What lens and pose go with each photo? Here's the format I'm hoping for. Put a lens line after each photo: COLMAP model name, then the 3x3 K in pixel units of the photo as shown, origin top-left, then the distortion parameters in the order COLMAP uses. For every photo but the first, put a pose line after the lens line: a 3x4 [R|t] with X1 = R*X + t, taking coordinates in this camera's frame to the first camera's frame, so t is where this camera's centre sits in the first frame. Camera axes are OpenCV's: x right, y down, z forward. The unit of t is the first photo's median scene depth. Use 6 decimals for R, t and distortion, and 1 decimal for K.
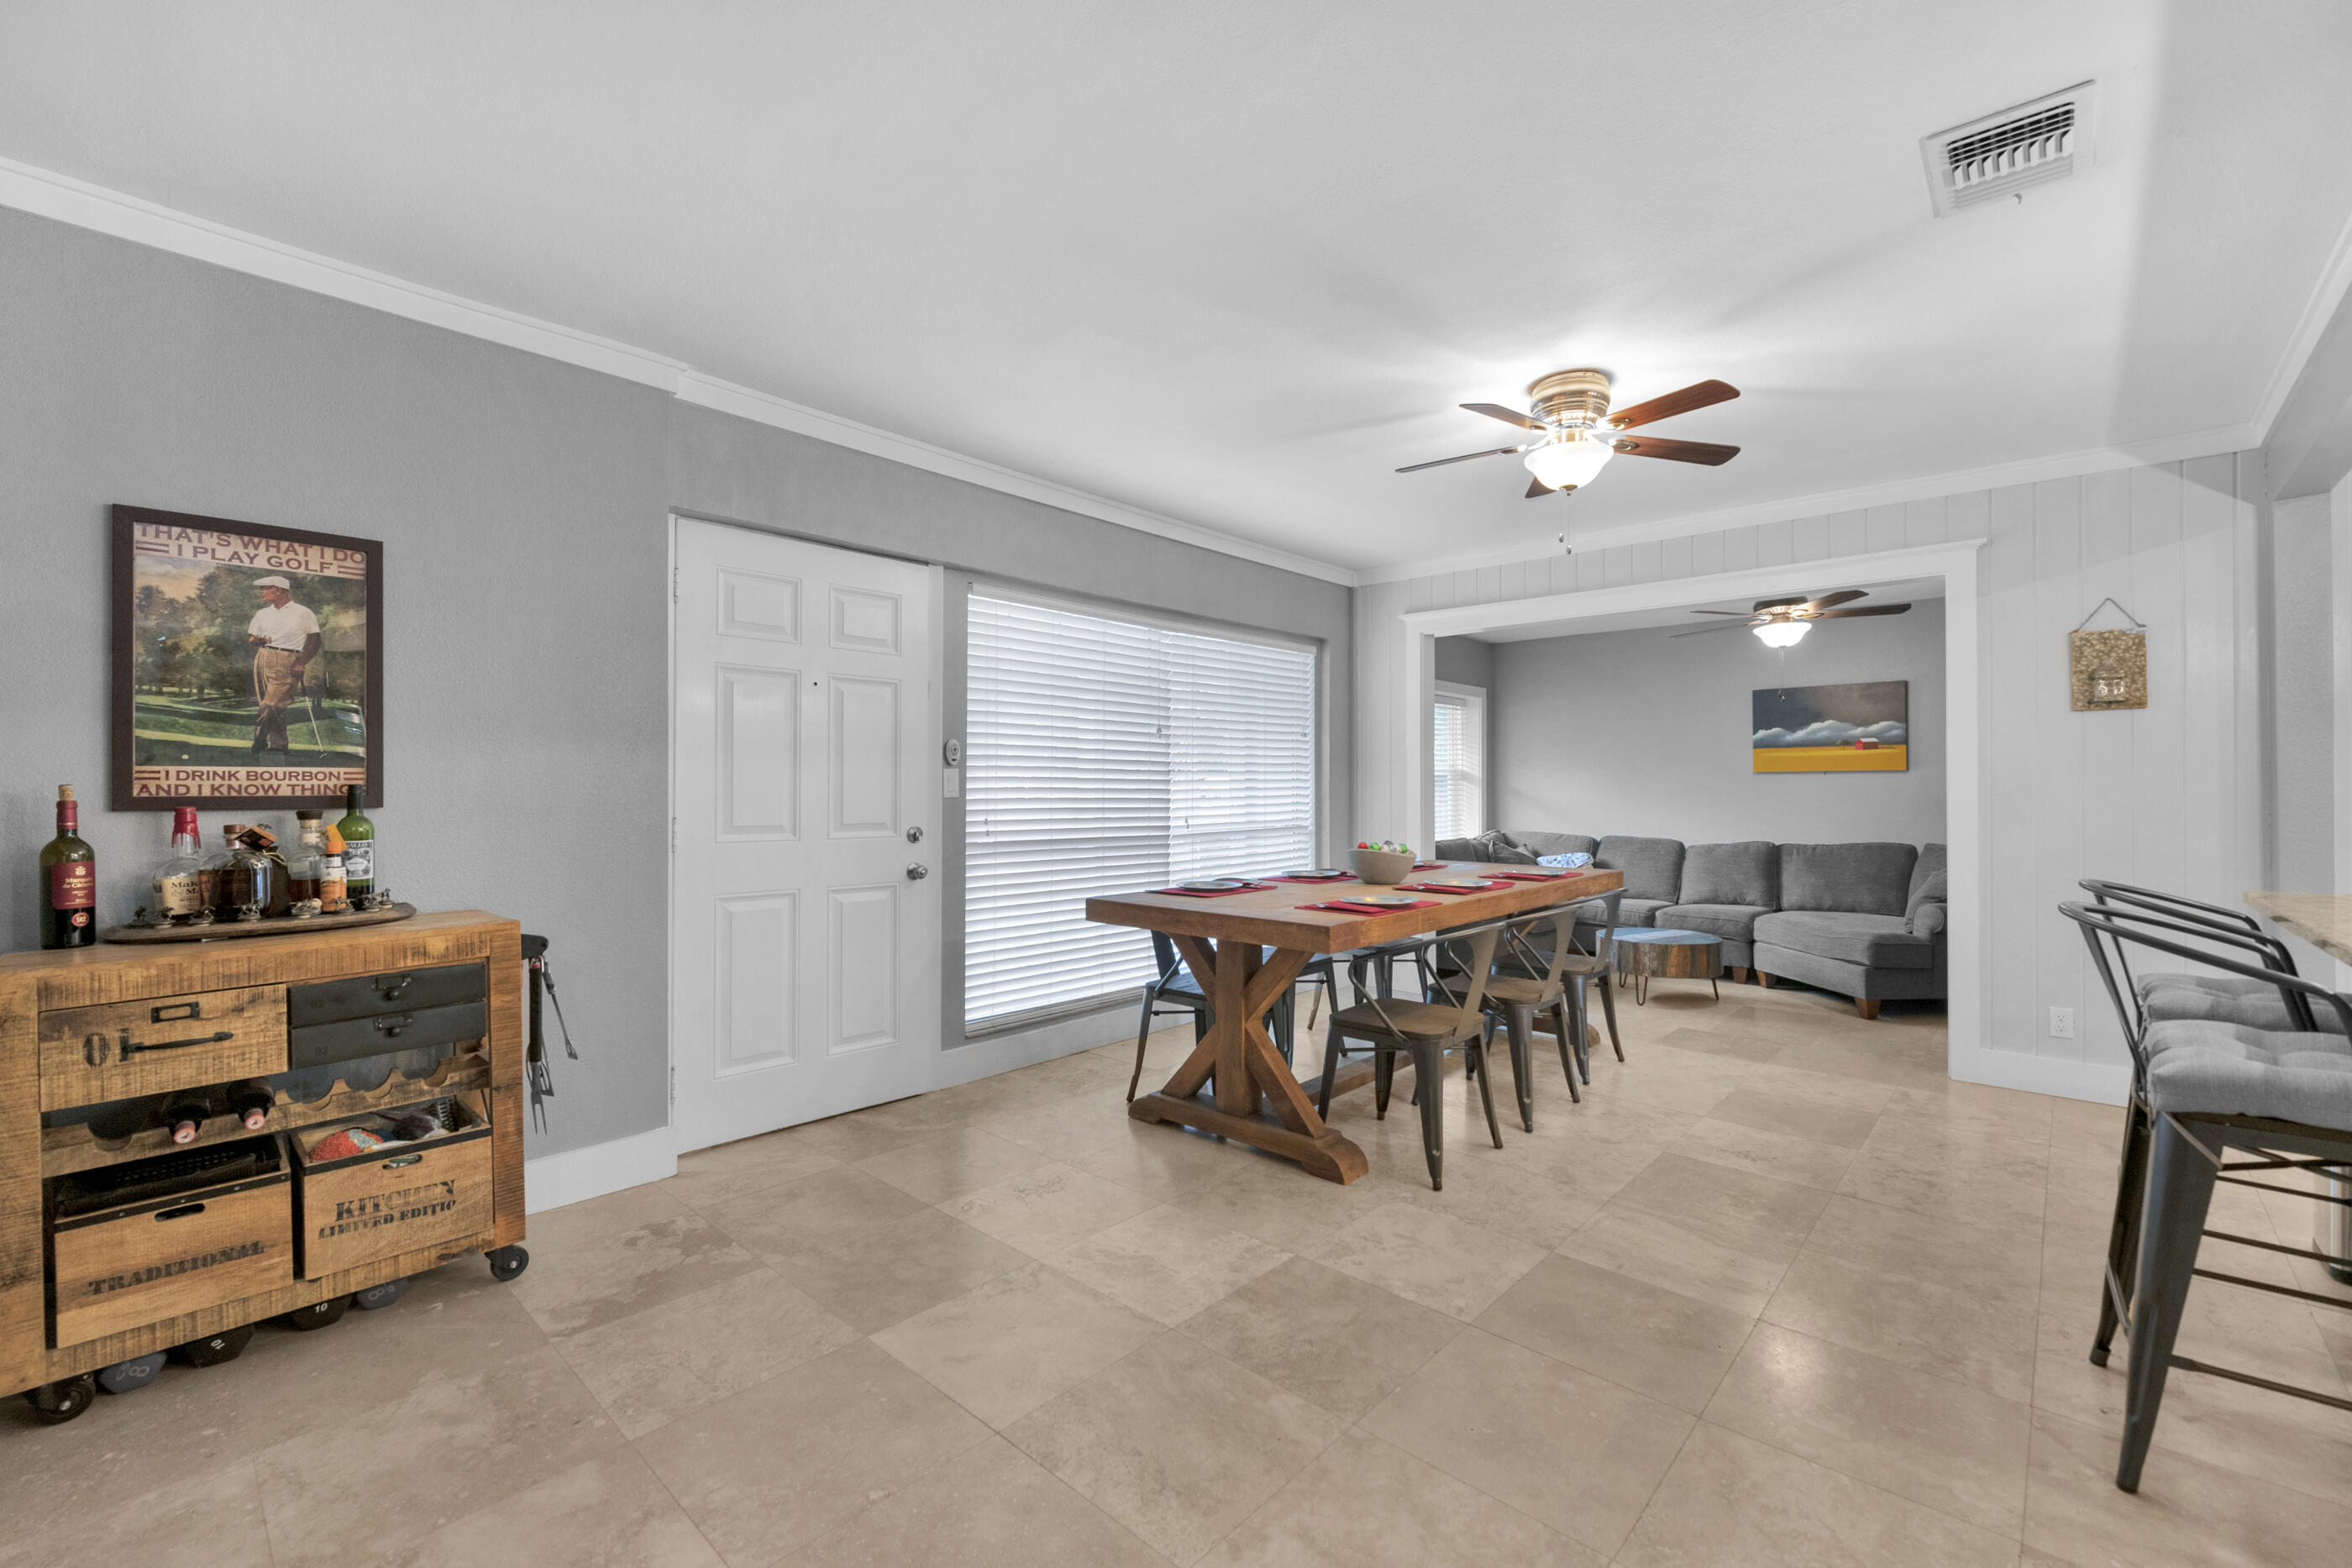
lens RADIAL K [[954.2, 0, 1212.8], [0, 954.2, 789.2], [0, 0, 1]] dist [0.003313, -0.005621]
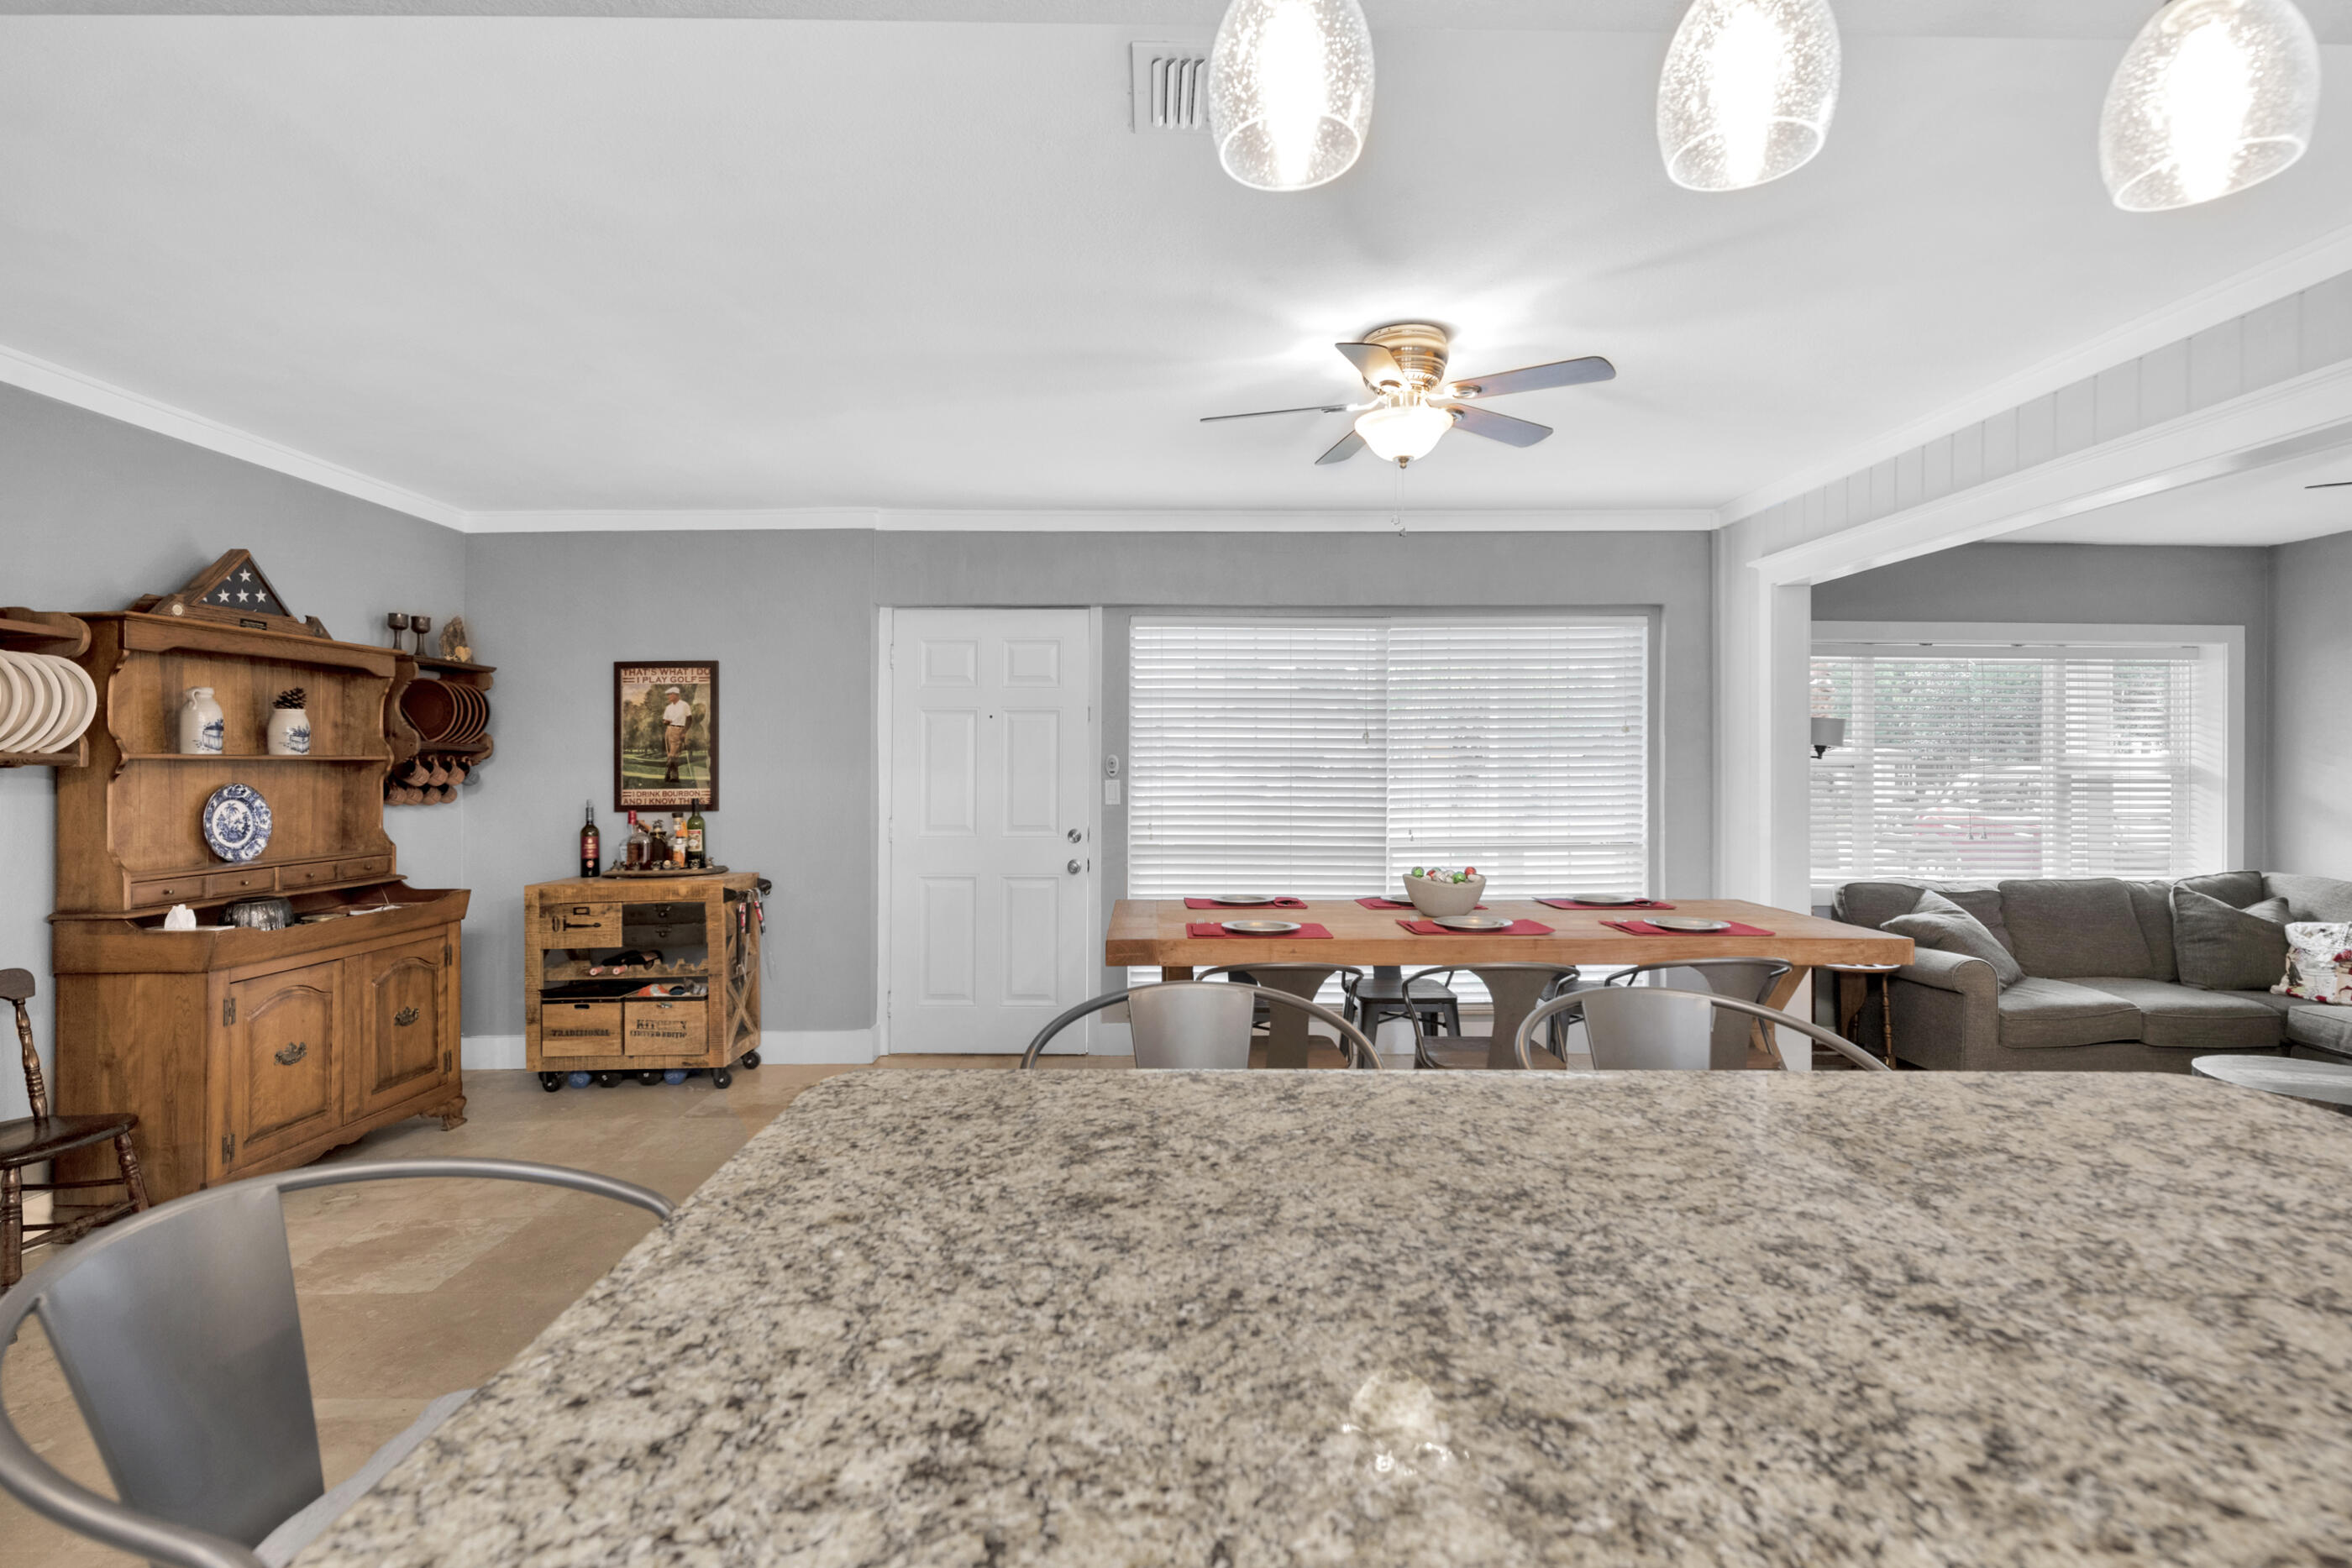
lens RADIAL K [[1118.9, 0, 1179.4], [0, 1118.9, 772.7], [0, 0, 1]] dist [-0.005509, -0.006257]
pose [[0.683729, -0.003469, -0.729728, 0.805248], [0.002390, 0.999994, -0.002514, -0.029868], [0.729732, -0.000025, 0.683733, 0.140454]]
